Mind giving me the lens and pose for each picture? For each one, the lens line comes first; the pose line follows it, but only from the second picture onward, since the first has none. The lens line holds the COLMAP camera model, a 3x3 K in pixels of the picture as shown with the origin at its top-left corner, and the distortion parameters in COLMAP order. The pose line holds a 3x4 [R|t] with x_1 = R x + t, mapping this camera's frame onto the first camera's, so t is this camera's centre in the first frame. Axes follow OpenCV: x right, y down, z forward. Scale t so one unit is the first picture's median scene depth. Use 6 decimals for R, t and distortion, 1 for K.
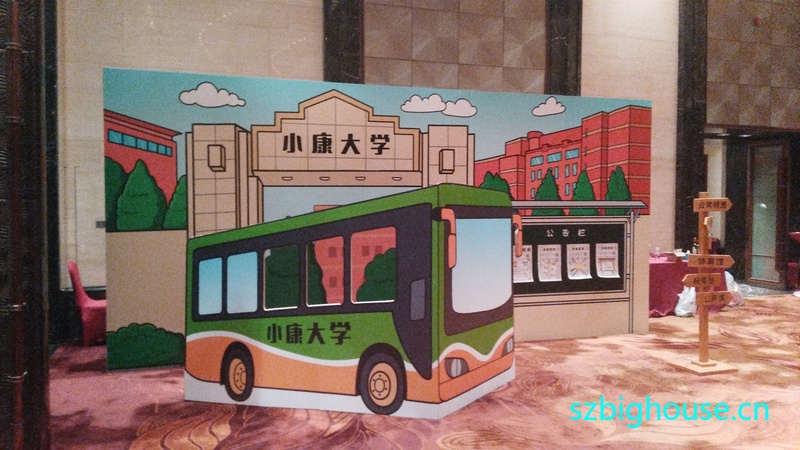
lens RADIAL K [[625.1, 0, 397.7], [0, 625.1, 225.4], [0, 0, 1]] dist [0.080043, 0.000890]
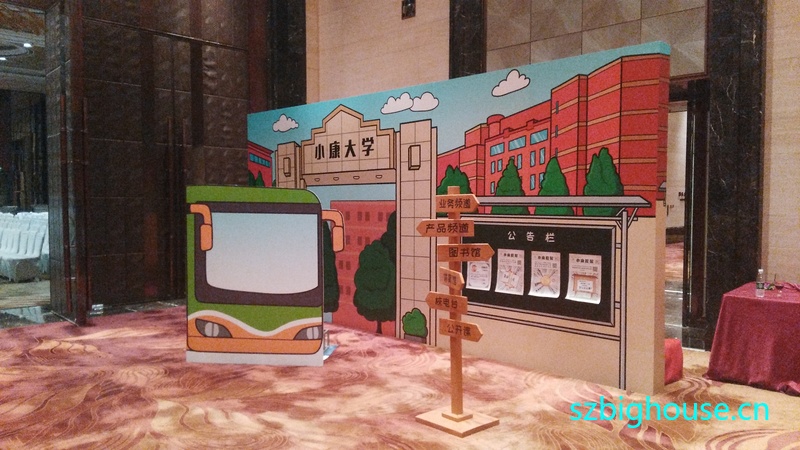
lens RADIAL K [[625.1, 0, 397.5], [0, 625.1, 225.4], [0, 0, 1]] dist [0.080043, 0.000890]
pose [[0.455140, 0.039926, -0.889524, 0.932481], [-0.028159, 0.999140, 0.030438, -0.022509], [0.889975, 0.011194, 0.455873, 0.503207]]
